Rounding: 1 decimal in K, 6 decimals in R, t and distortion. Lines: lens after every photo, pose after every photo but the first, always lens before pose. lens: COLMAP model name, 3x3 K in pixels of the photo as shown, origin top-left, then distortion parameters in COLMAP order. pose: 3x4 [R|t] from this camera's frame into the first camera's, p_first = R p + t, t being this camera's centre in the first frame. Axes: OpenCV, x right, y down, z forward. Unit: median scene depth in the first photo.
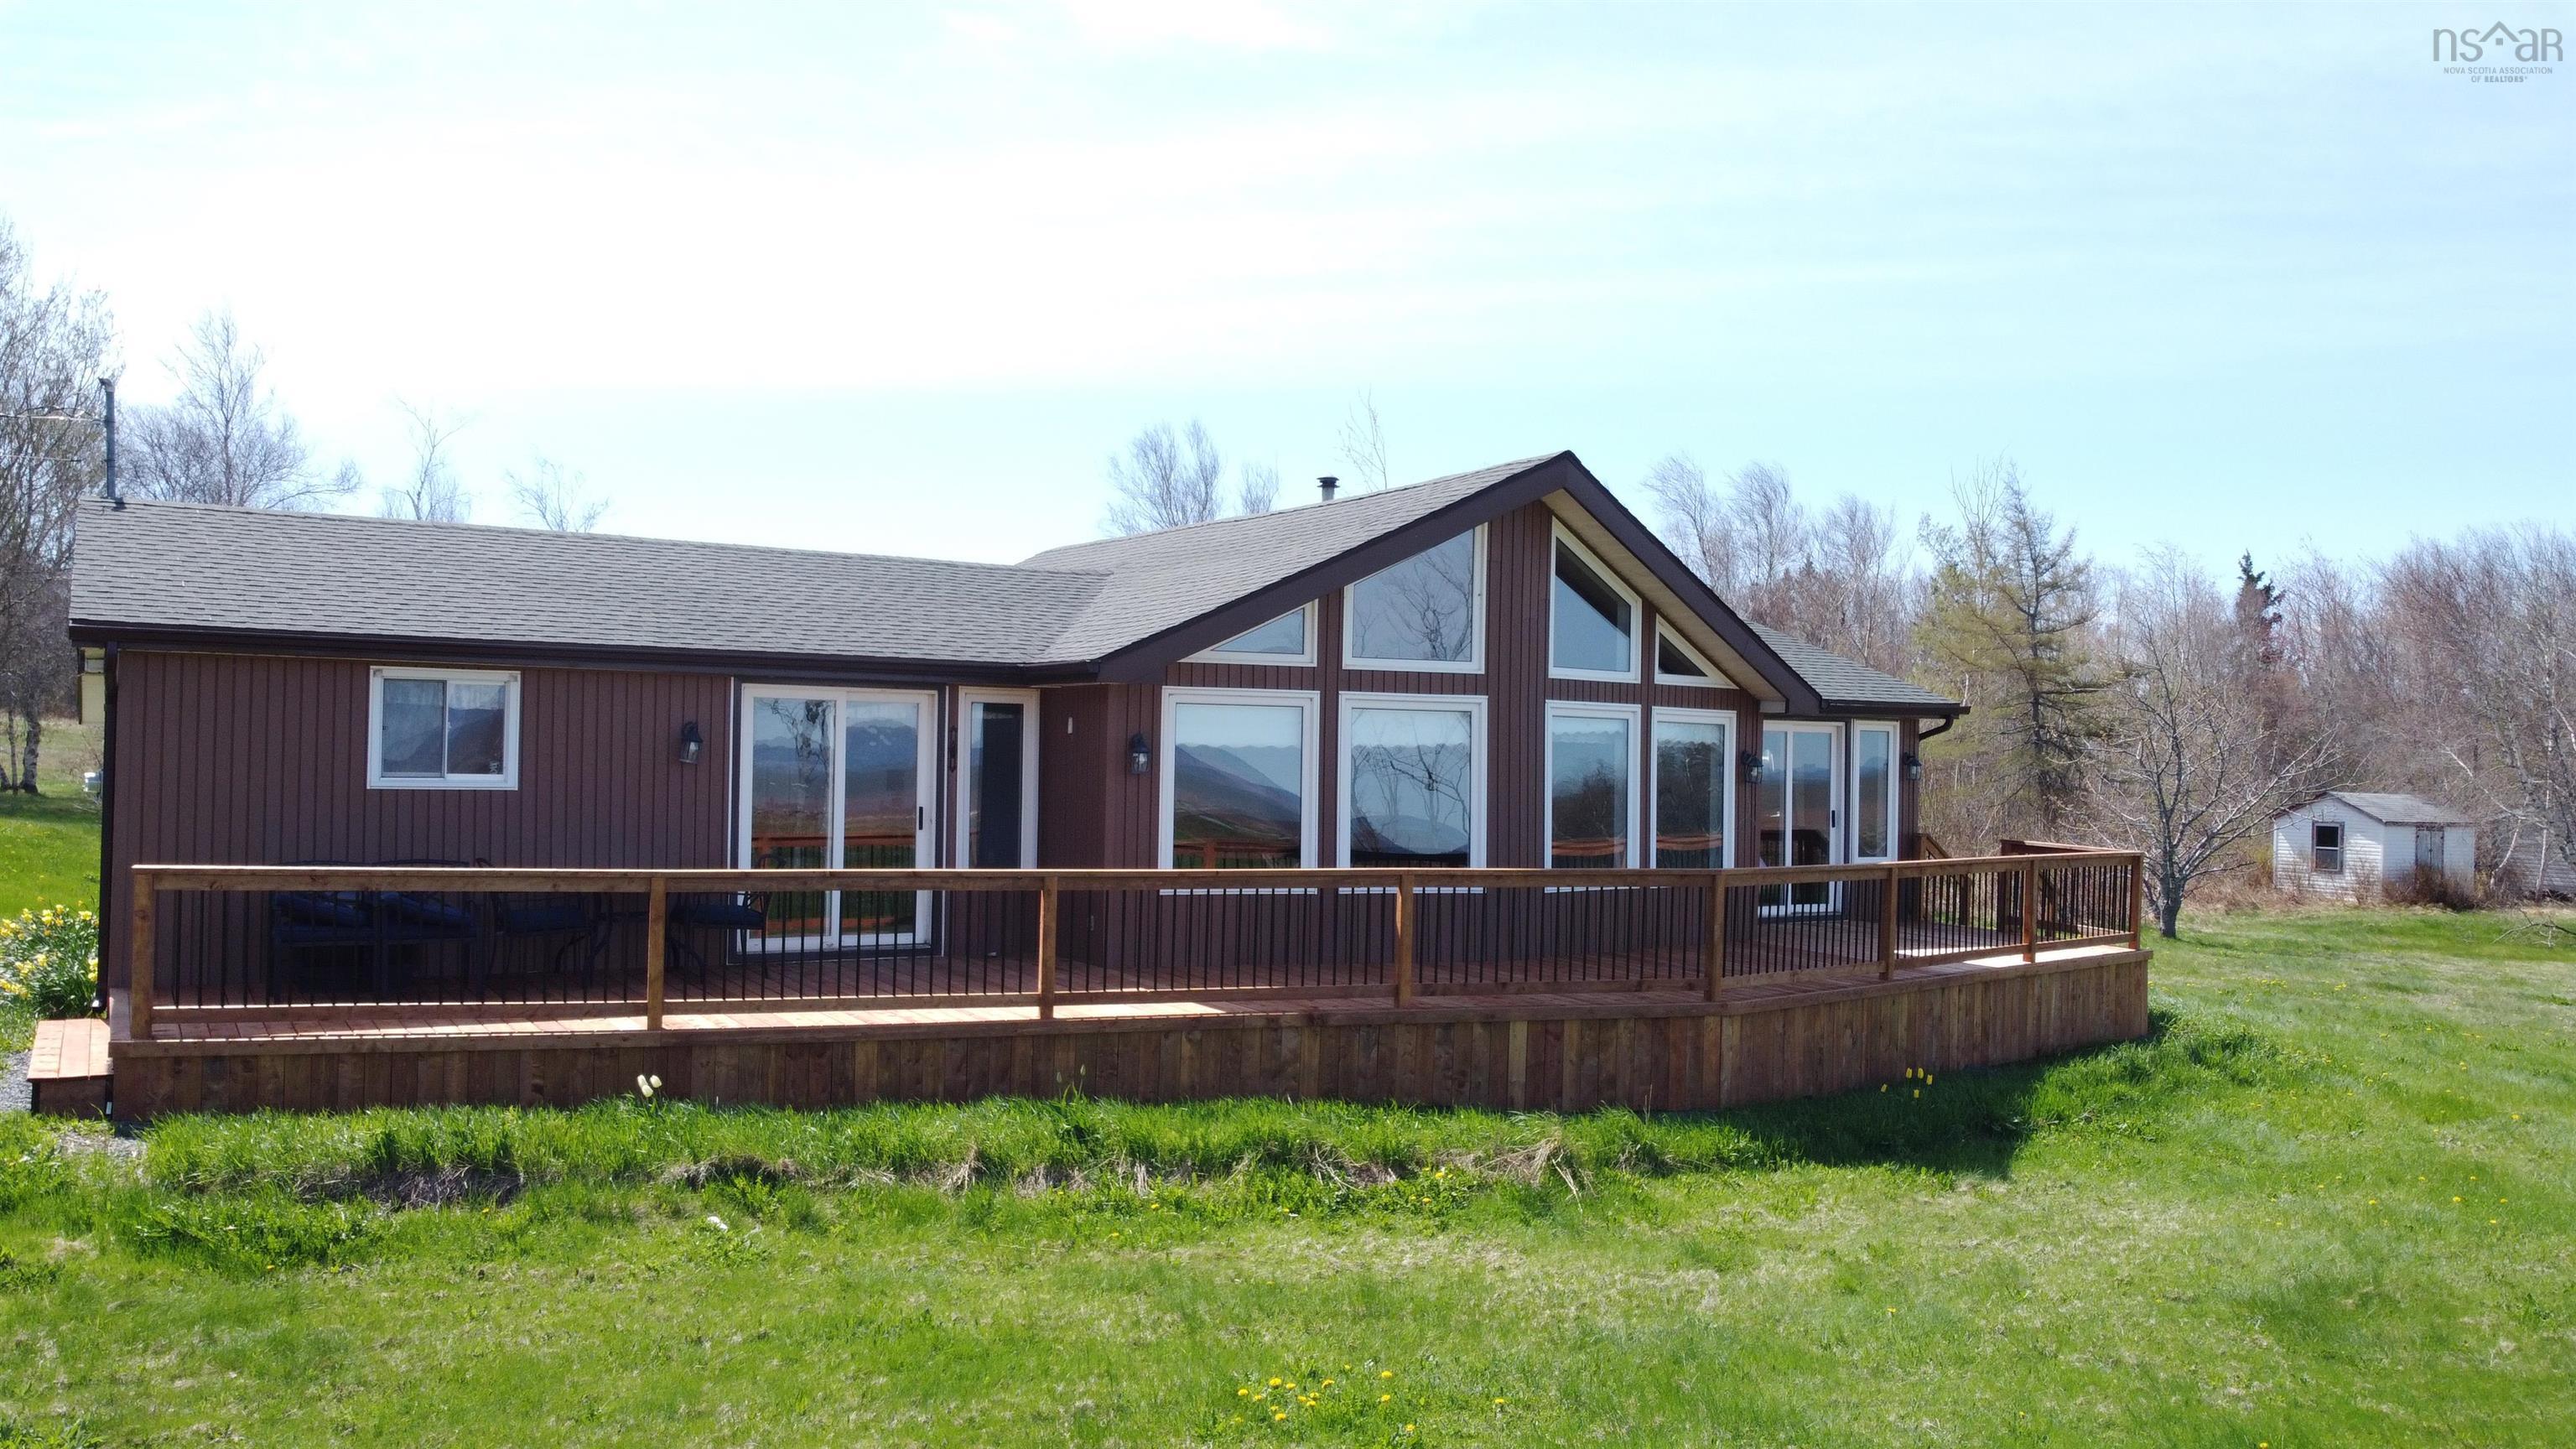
lens RADIAL K [[1957.2, 0, 1288.0], [0, 1957.2, 724.5], [0, 0, 1]] dist [0.007293, -0.010743]
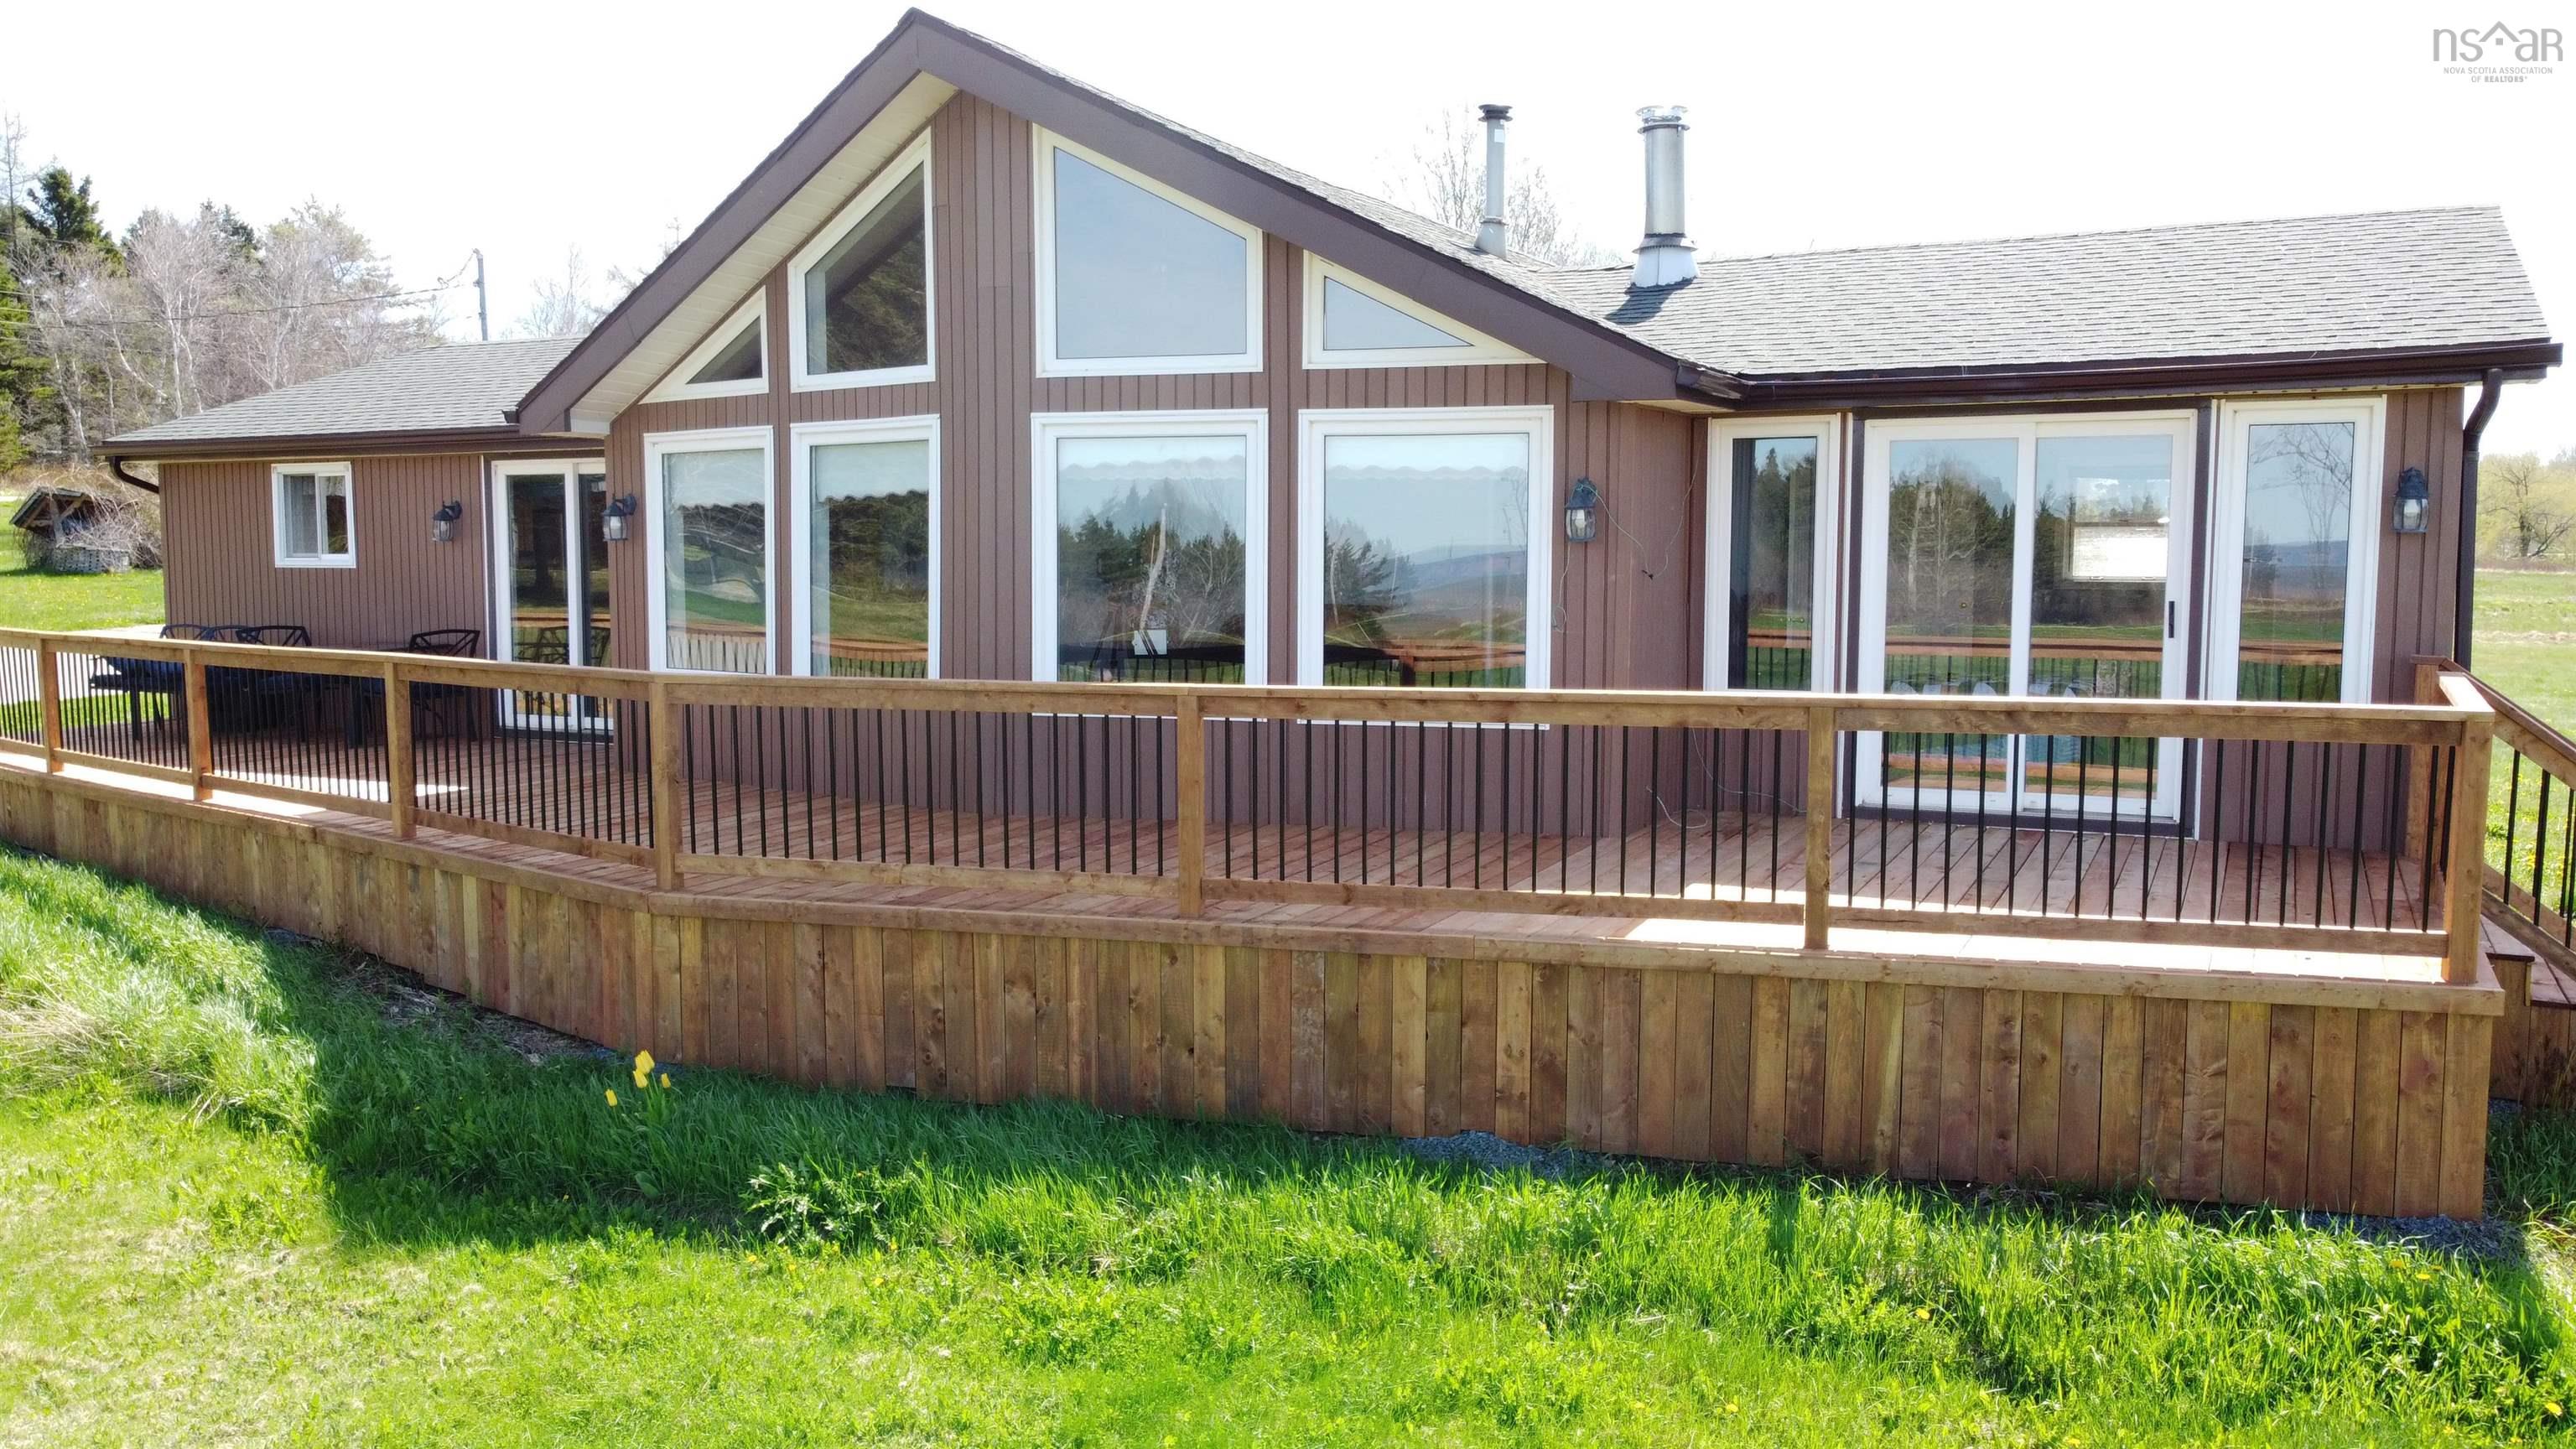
lens RADIAL K [[1957.2, 0, 1288.0], [0, 1957.2, 724.5], [0, 0, 1]] dist [0.007293, -0.010743]
pose [[0.525844, 0.051236, -0.849036, 0.843701], [0.016025, 0.997410, 0.070114, 0.052770], [0.850430, -0.050475, 0.523661, 0.860732]]
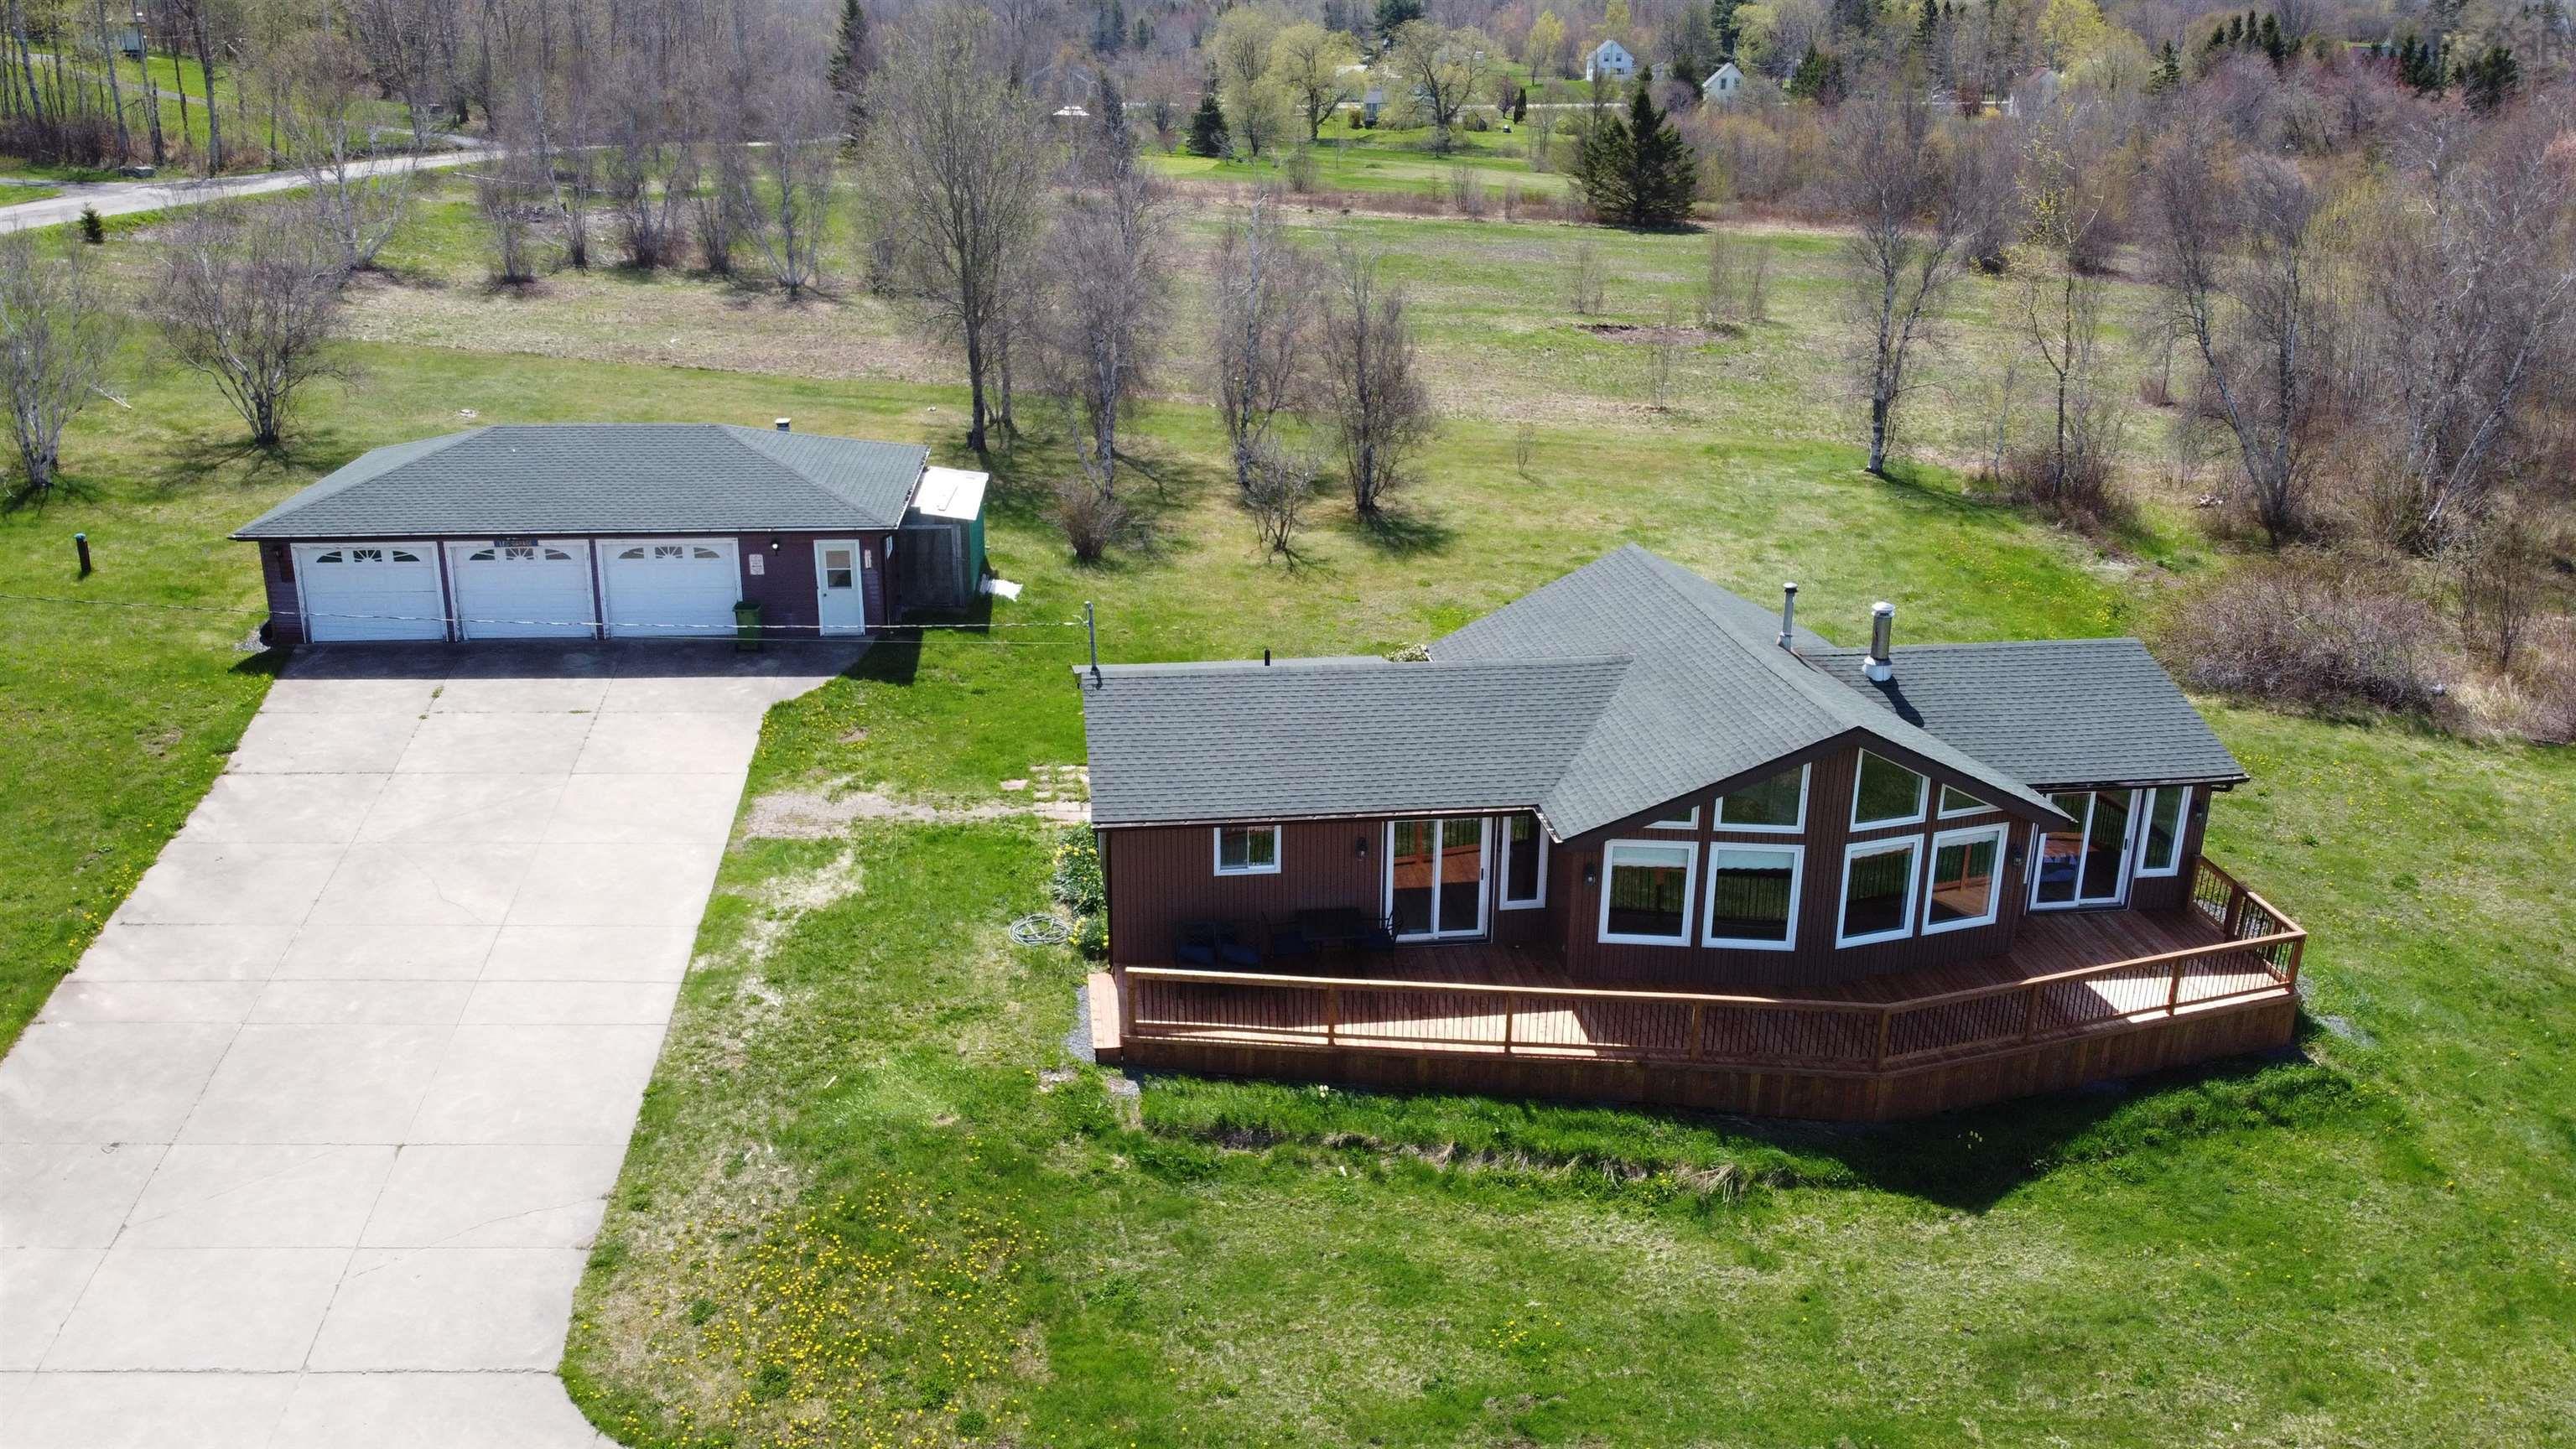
lens RADIAL K [[1957.2, 0, 1288.0], [0, 1957.2, 724.5], [0, 0, 1]] dist [0.007293, -0.010743]
pose [[0.916684, 0.121677, -0.380638, 0.375551], [0.015486, 0.940985, 0.338095, -0.805086], [0.399313, -0.315820, 0.860701, -0.712750]]
